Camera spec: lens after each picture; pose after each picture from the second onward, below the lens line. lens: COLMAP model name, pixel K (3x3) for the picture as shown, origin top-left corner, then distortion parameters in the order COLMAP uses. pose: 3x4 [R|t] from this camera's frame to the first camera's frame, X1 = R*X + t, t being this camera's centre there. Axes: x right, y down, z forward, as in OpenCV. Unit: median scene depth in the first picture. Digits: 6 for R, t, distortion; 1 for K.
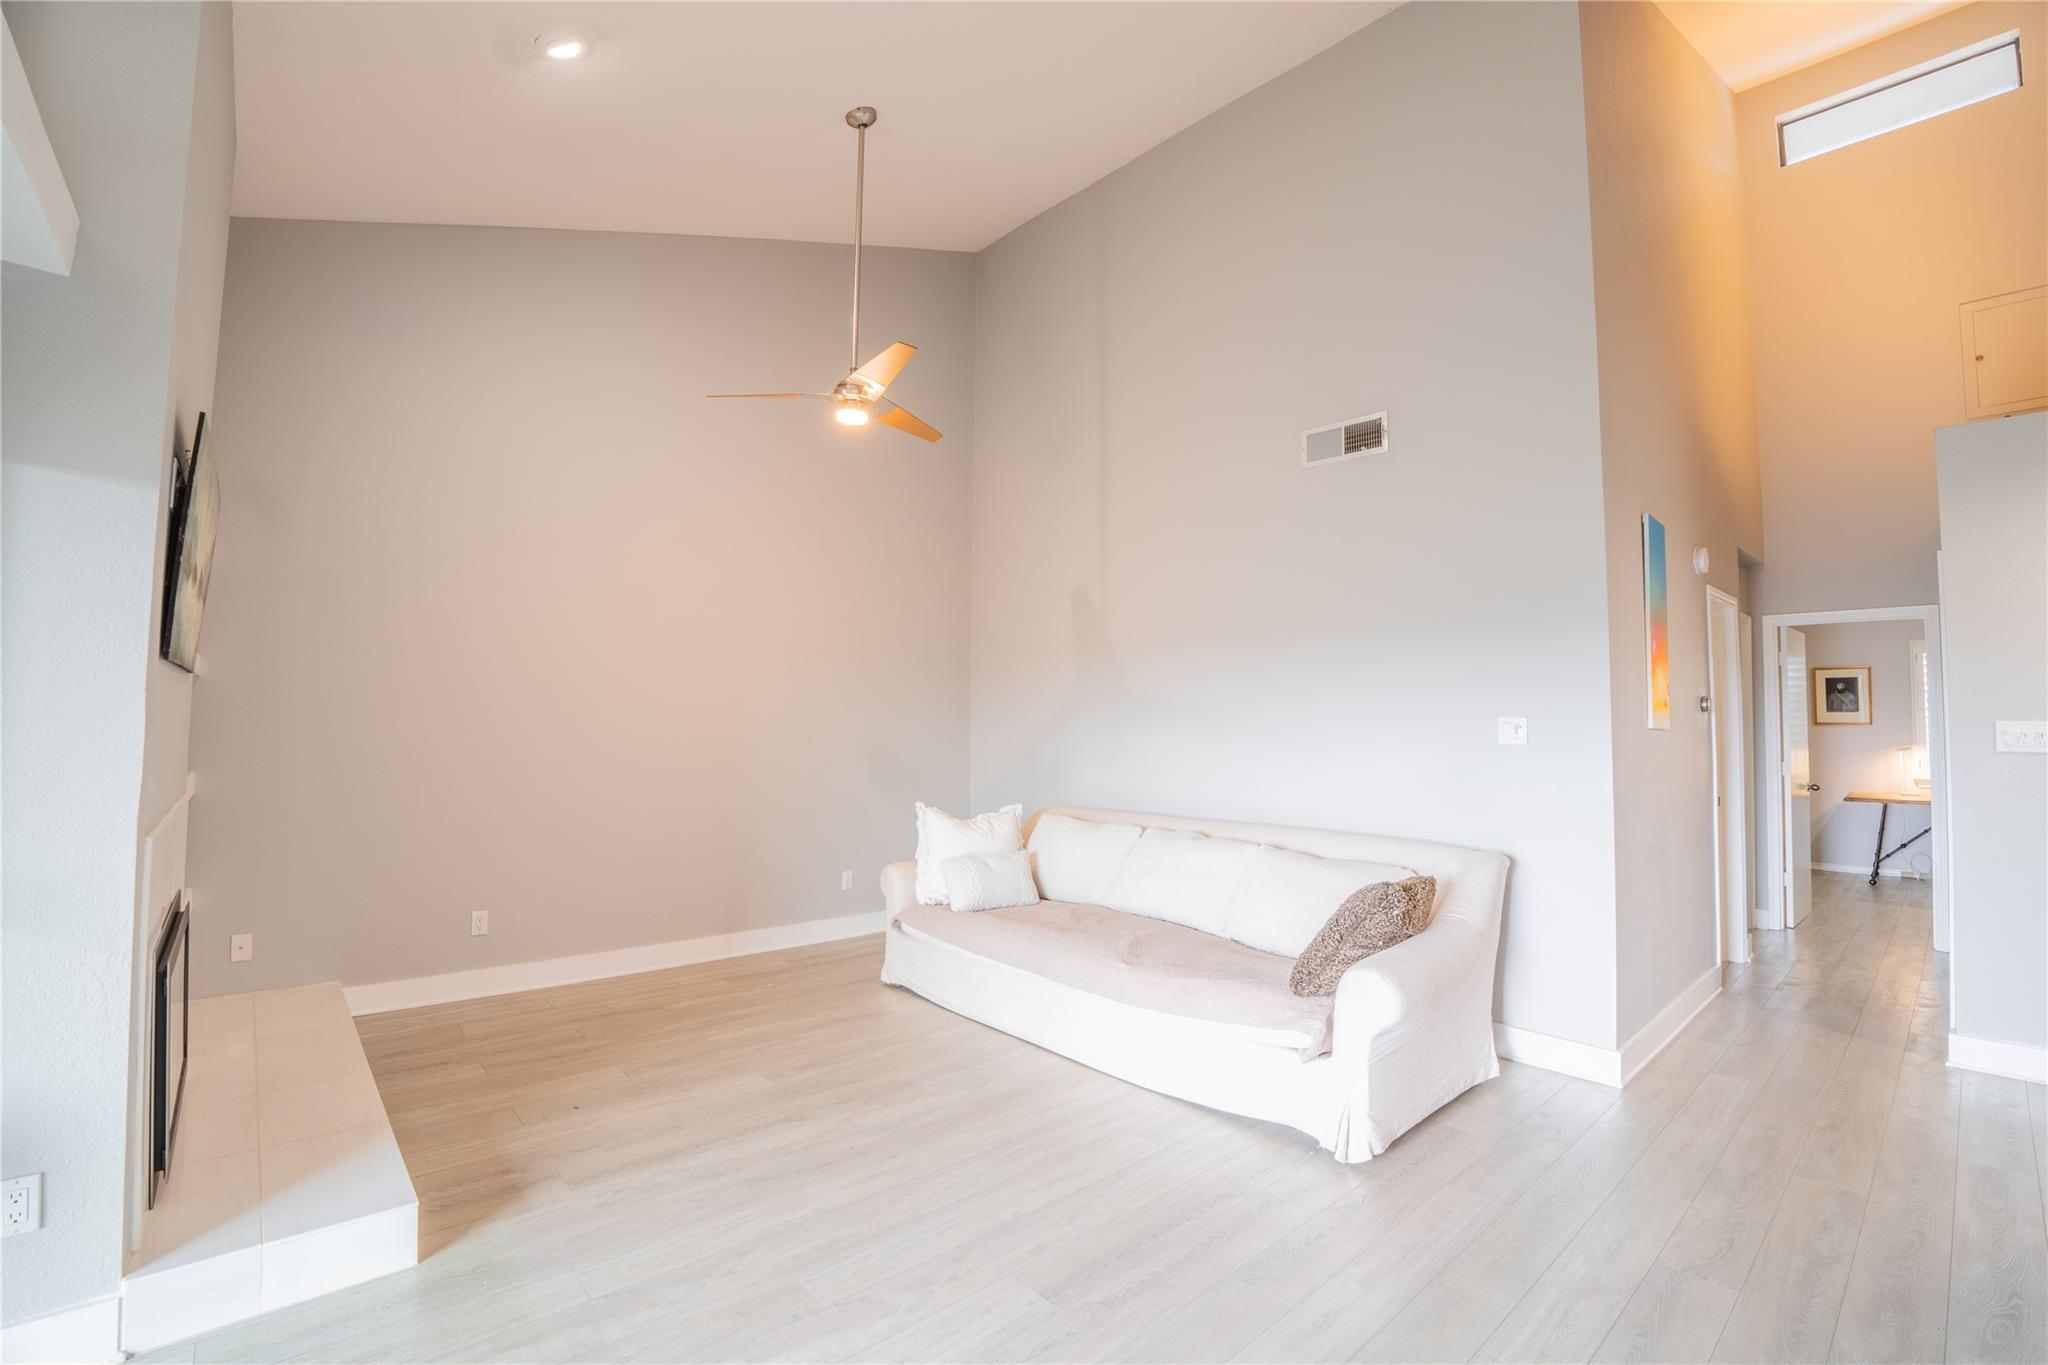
lens RADIAL K [[928.1, 0, 1031.9], [0, 928.1, 688.6], [0, 0, 1]] dist [-0.001598, -0.000071]
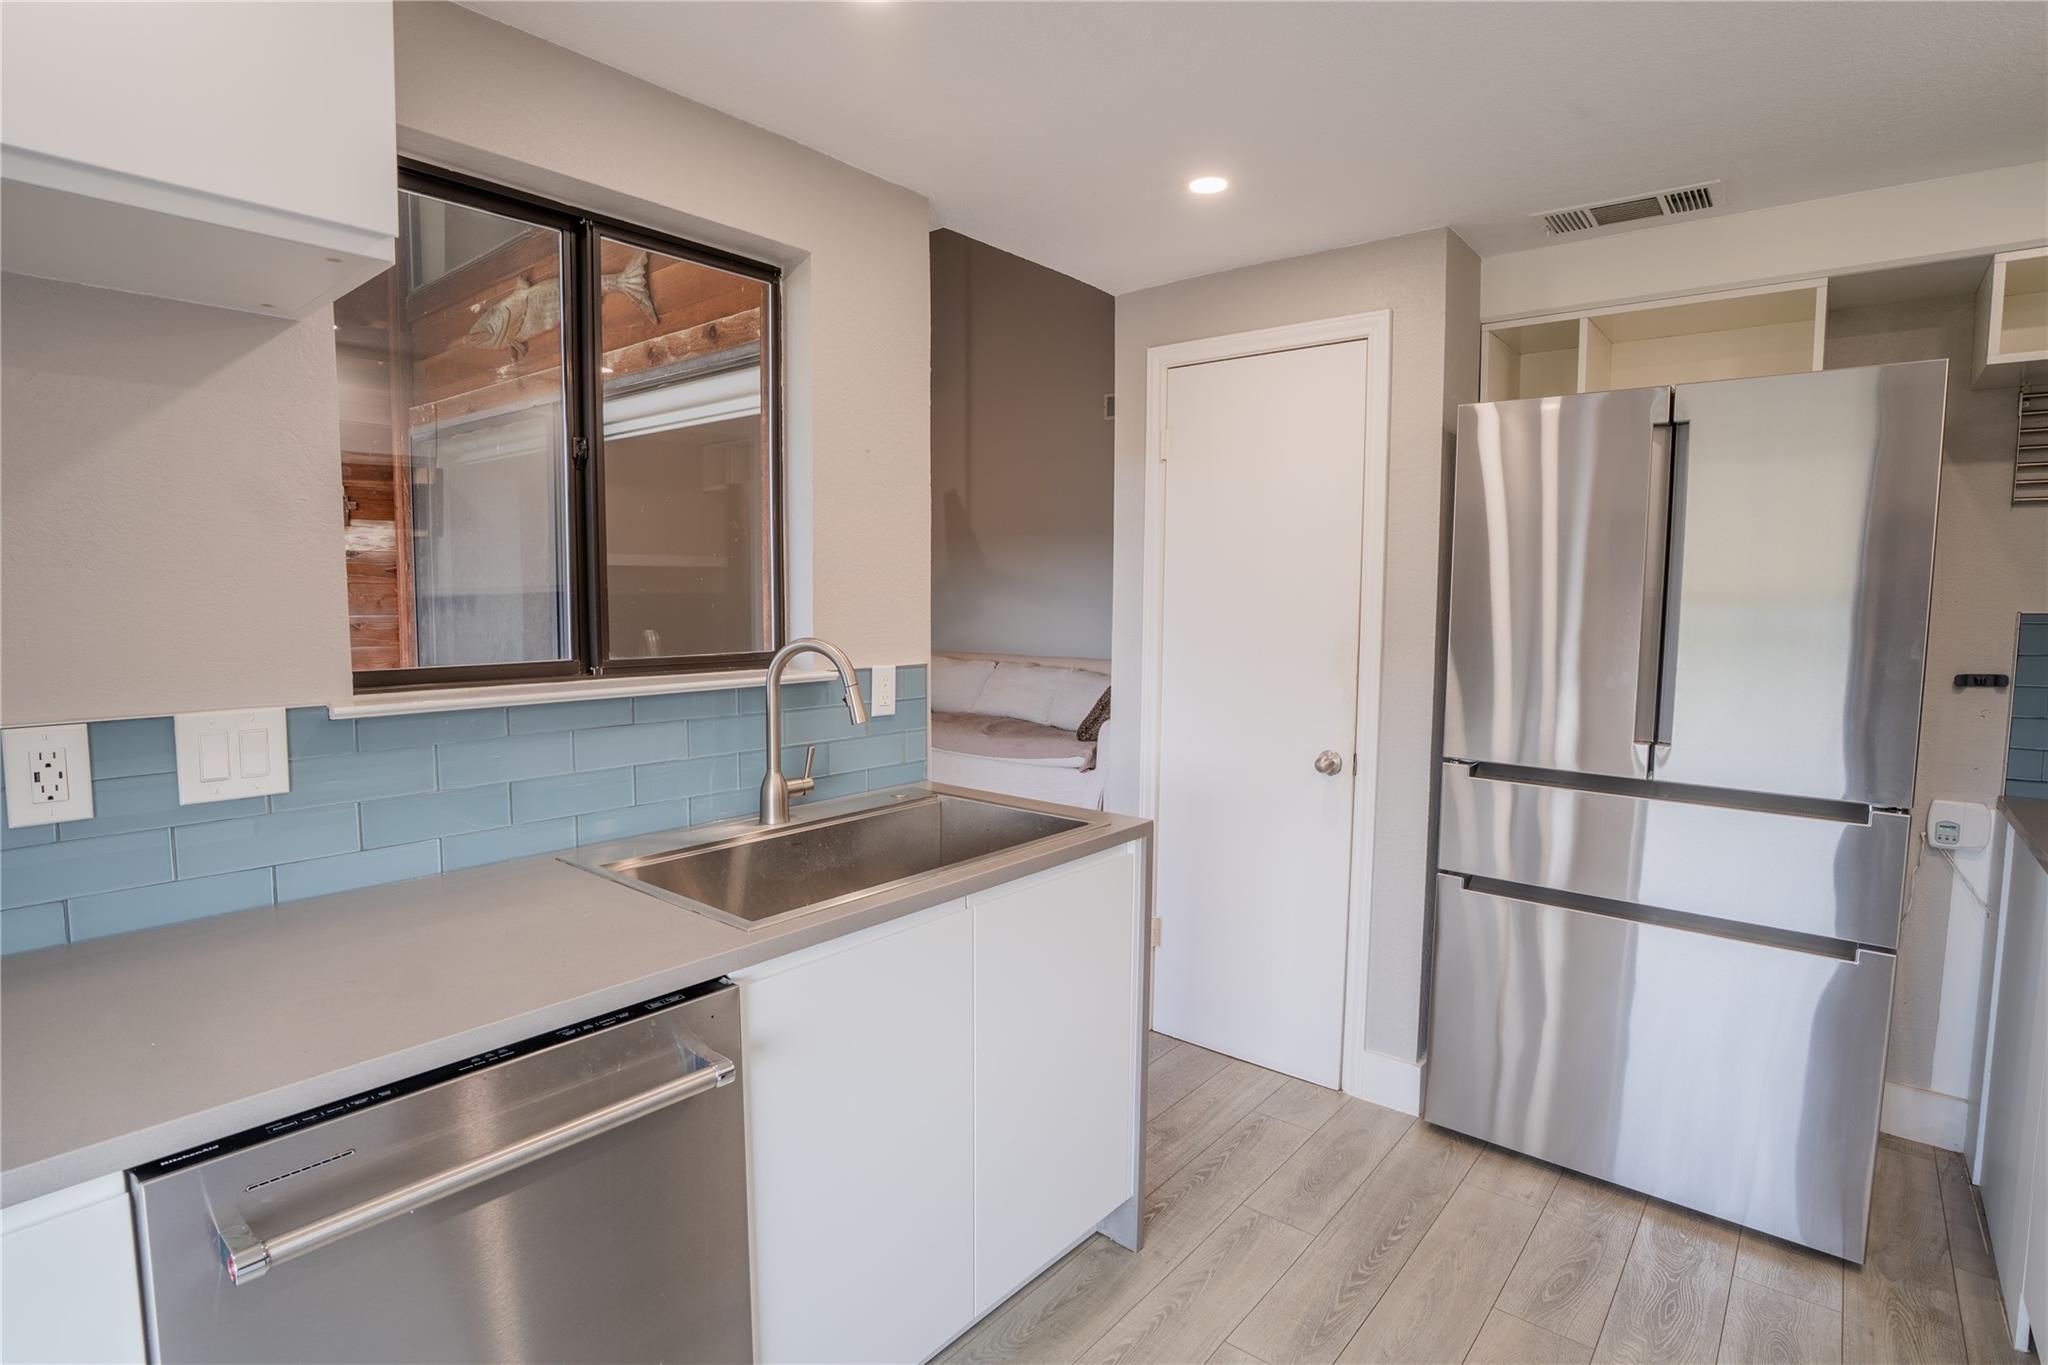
lens RADIAL K [[1013.0, 0, 1017.1], [0, 1013.0, 680.8], [0, 0, 1]] dist [0.000000, 0.000000]
pose [[0.990813, -0.019308, 0.133857, -0.094586], [0.002122, 0.991855, 0.127358, -0.039723], [-0.135225, -0.125903, 0.982783, -0.871962]]
